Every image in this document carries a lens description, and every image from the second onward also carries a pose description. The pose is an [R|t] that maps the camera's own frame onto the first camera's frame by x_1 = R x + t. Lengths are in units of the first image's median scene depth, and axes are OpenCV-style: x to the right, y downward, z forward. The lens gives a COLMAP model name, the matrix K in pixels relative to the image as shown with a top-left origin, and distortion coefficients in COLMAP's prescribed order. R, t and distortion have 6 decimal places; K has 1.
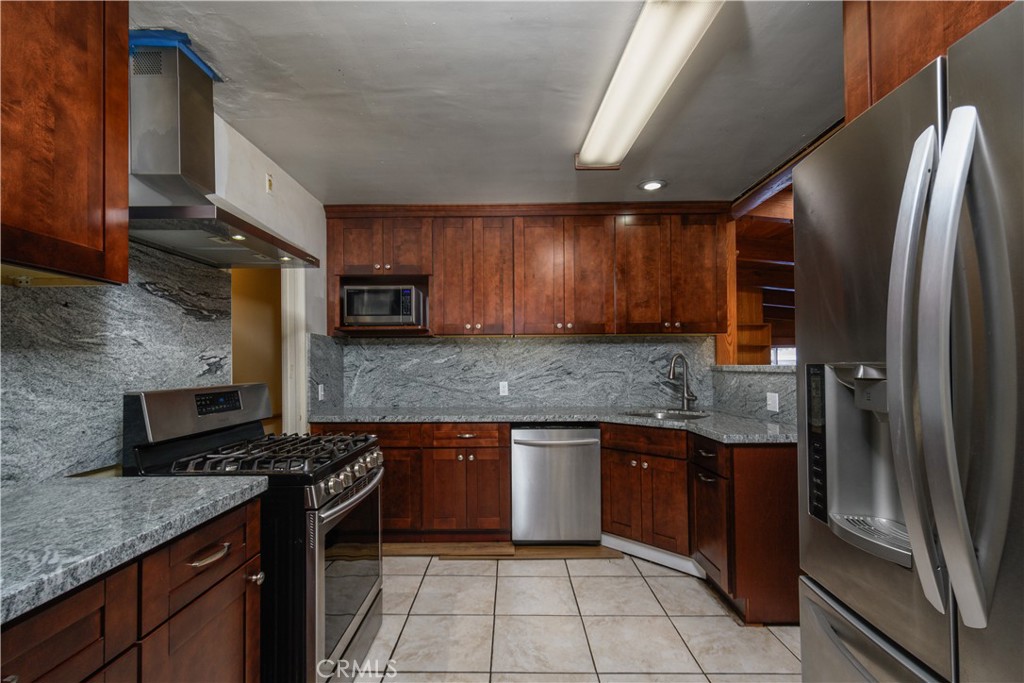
lens RADIAL K [[460.0, 0, 503.3], [0, 460.0, 364.5], [0, 0, 1]] dist [0.018869, 0.000044]
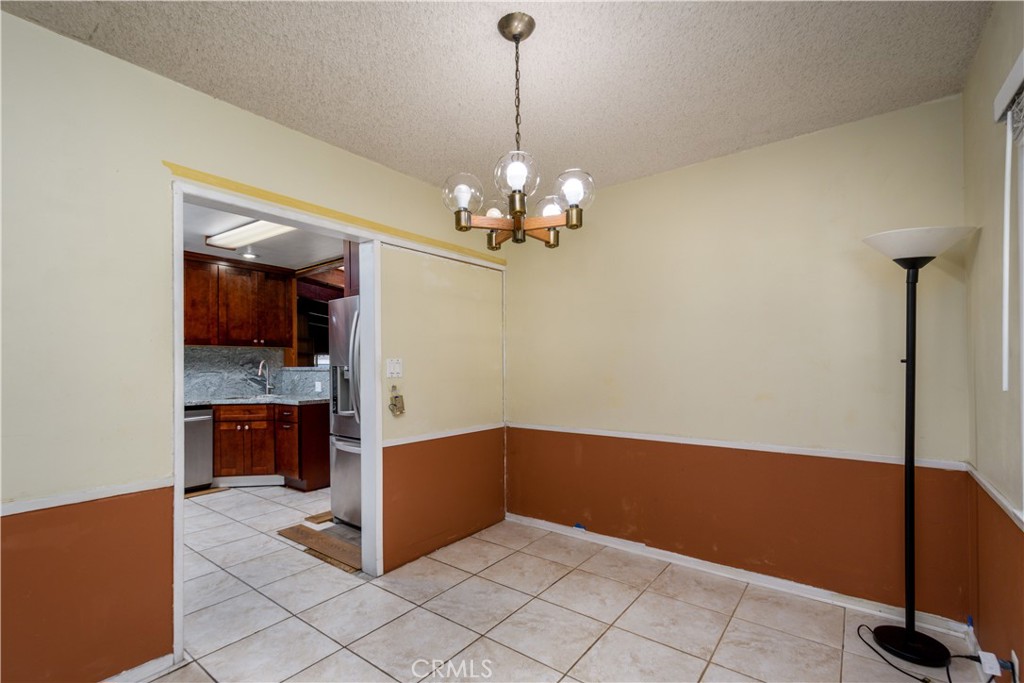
lens RADIAL K [[460.0, 0, 503.3], [0, 460.0, 364.5], [0, 0, 1]] dist [0.018869, 0.000044]
pose [[0.603656, 0.003631, 0.797236, -0.422611], [-0.000831, 0.999992, -0.003925, -0.002305], [-0.797244, 0.001707, 0.603654, -0.672457]]
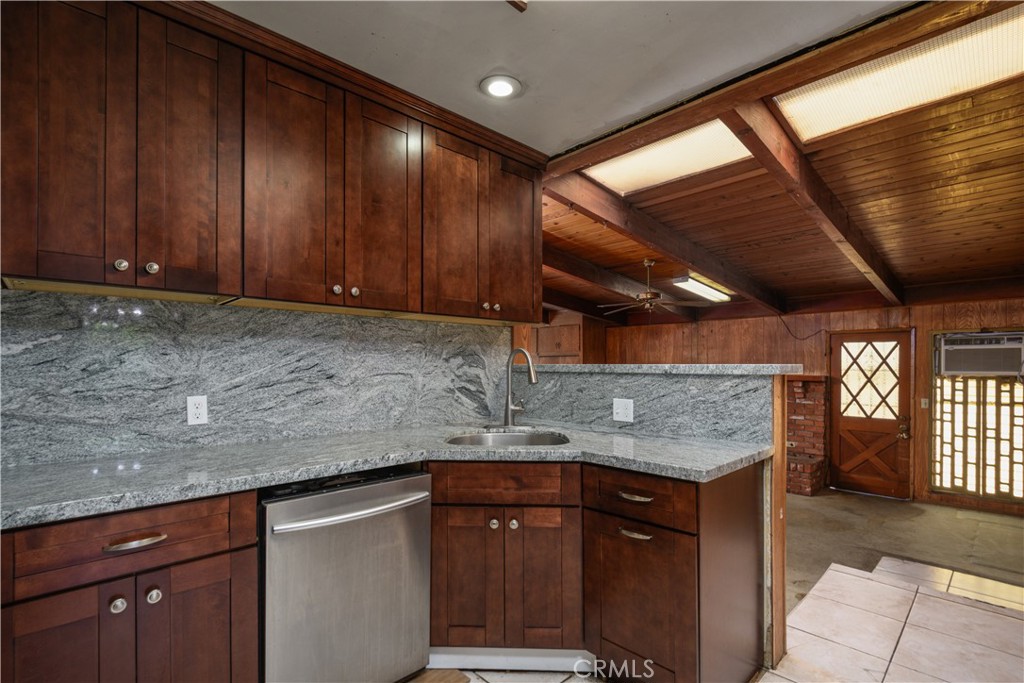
lens RADIAL K [[474.4, 0, 507.9], [0, 474.4, 366.6], [0, 0, 1]] dist [-0.009050, -0.000145]
pose [[0.715608, 0.004430, 0.698488, -0.133450], [-0.006826, 0.999976, 0.000651, 0.005275], [-0.698468, -0.005233, 0.715622, 0.503776]]
